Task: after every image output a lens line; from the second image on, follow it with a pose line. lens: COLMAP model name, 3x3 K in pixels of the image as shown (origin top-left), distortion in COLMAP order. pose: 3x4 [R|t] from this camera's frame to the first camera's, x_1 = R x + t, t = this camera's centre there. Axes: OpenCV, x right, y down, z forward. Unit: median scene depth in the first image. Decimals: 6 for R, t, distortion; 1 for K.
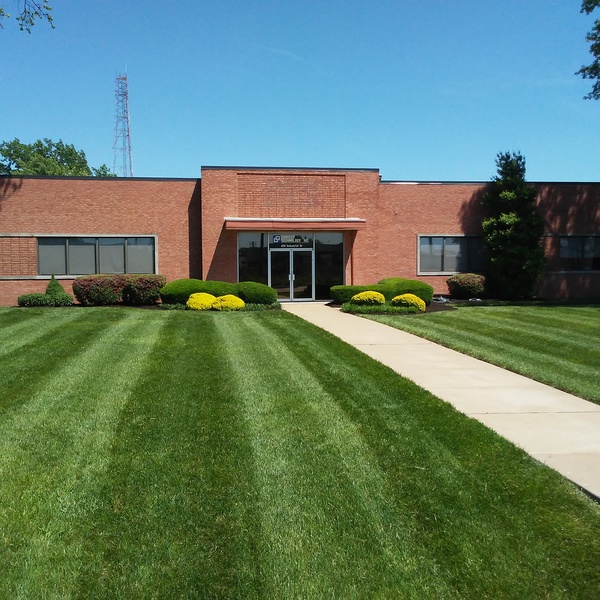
lens RADIAL K [[690.2, 0, 300.0], [0, 690.2, 300.0], [0, 0, 1]] dist [0.052037, -0.005398]
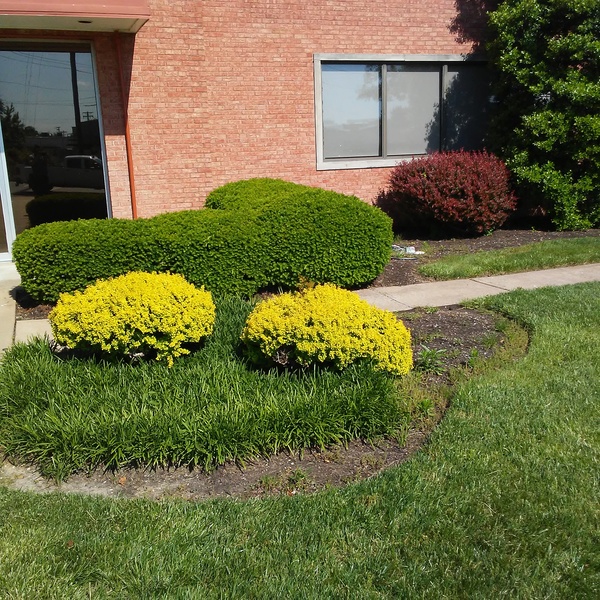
lens RADIAL K [[690.2, 0, 300.0], [0, 690.2, 300.0], [0, 0, 1]] dist [0.052037, -0.005398]
pose [[0.980420, -0.066325, 0.185410, 0.091443], [0.033737, 0.984224, 0.173680, -0.033813], [-0.194004, -0.164024, 0.967191, 0.663398]]
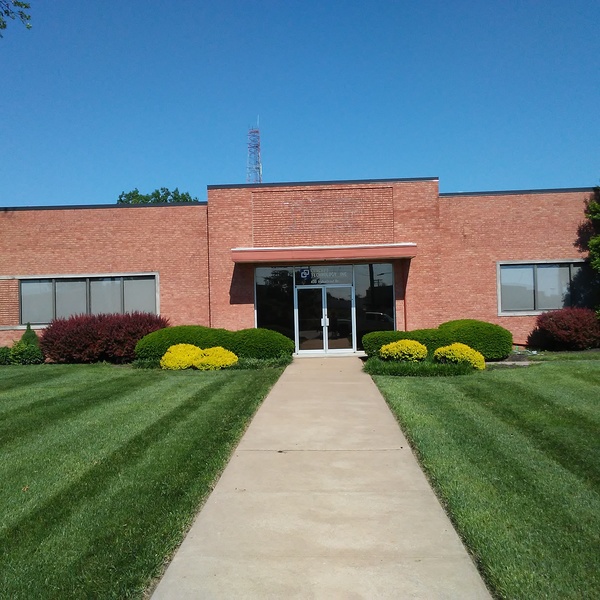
lens RADIAL K [[690.2, 0, 300.0], [0, 690.2, 300.0], [0, 0, 1]] dist [0.052037, -0.005398]
pose [[0.980682, -0.023000, -0.194254, 0.111972], [0.010890, 0.997943, -0.063178, -0.009126], [0.195308, 0.059842, 0.978915, 0.239307]]
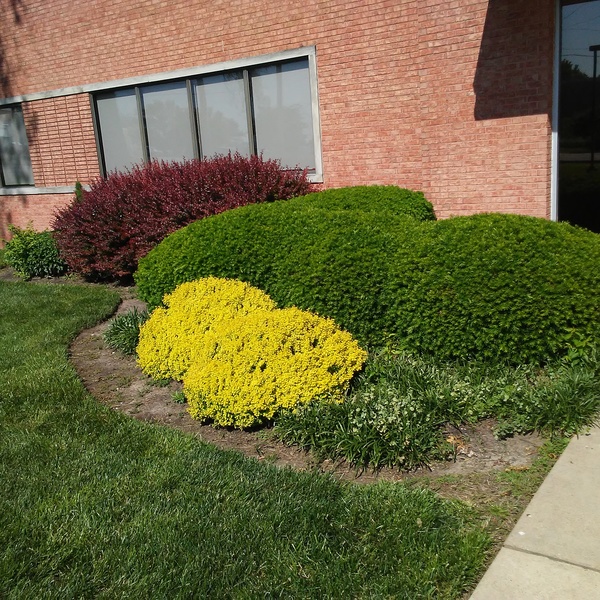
lens RADIAL K [[690.2, 0, 300.0], [0, 690.2, 300.0], [0, 0, 1]] dist [0.052037, -0.005398]
pose [[0.724184, 0.101760, -0.682058, 0.023477], [0.037921, 0.981680, 0.186725, -0.038956], [0.688564, -0.161087, 0.707058, 0.739444]]
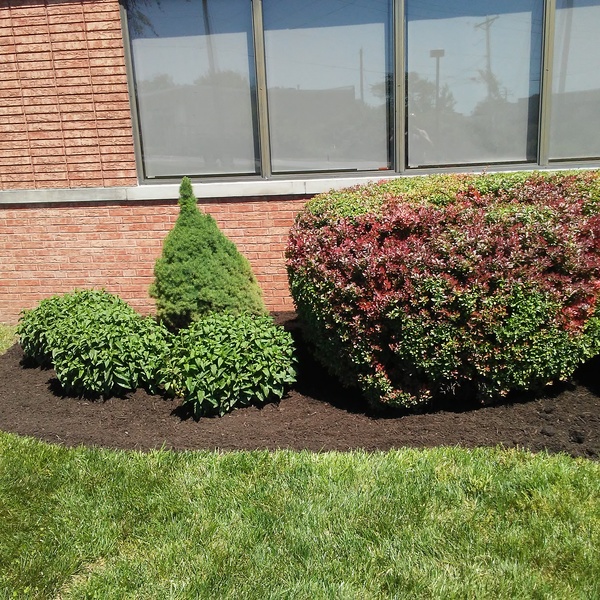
lens RADIAL K [[690.2, 0, 300.0], [0, 690.2, 300.0], [0, 0, 1]] dist [0.052037, -0.005398]
pose [[0.954829, 0.032899, -0.295330, -0.254029], [0.029301, 0.978585, 0.203746, -0.041060], [0.295709, -0.203196, 0.933417, 0.777559]]
